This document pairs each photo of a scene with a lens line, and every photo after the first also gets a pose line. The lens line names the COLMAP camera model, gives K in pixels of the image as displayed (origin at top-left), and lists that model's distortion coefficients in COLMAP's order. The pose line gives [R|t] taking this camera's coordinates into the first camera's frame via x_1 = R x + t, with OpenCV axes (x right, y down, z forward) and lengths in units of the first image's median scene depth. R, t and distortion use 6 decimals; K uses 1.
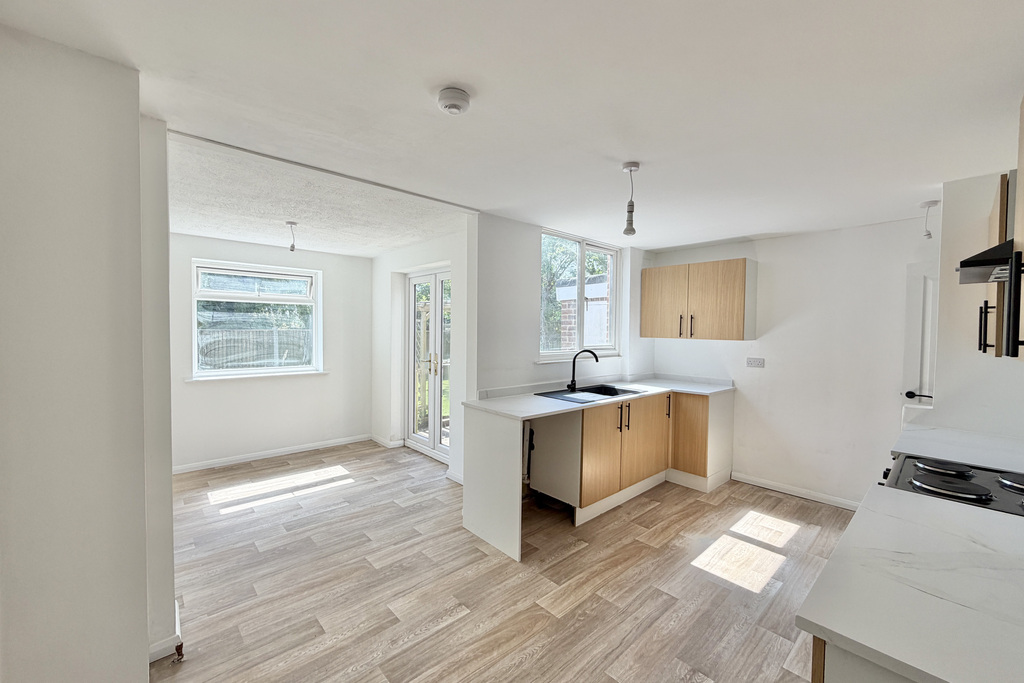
lens RADIAL K [[408.3, 0, 507.0], [0, 408.3, 340.2], [0, 0, 1]] dist [0.000237, -0.000280]
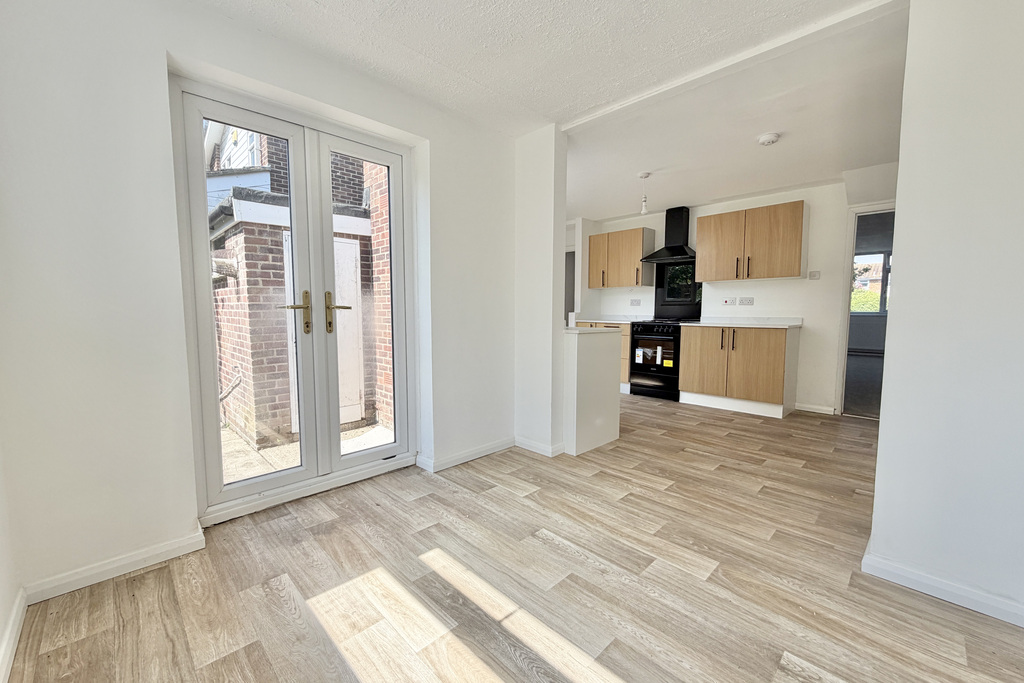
lens RADIAL K [[408.3, 0, 511.4], [0, 408.3, 341.4], [0, 0, 1]] dist [0.000237, -0.000280]
pose [[-0.044078, -0.091810, 0.994800, -0.814308], [0.024246, 0.995377, 0.092938, 0.061486], [-0.998734, 0.028217, -0.041648, 0.907798]]
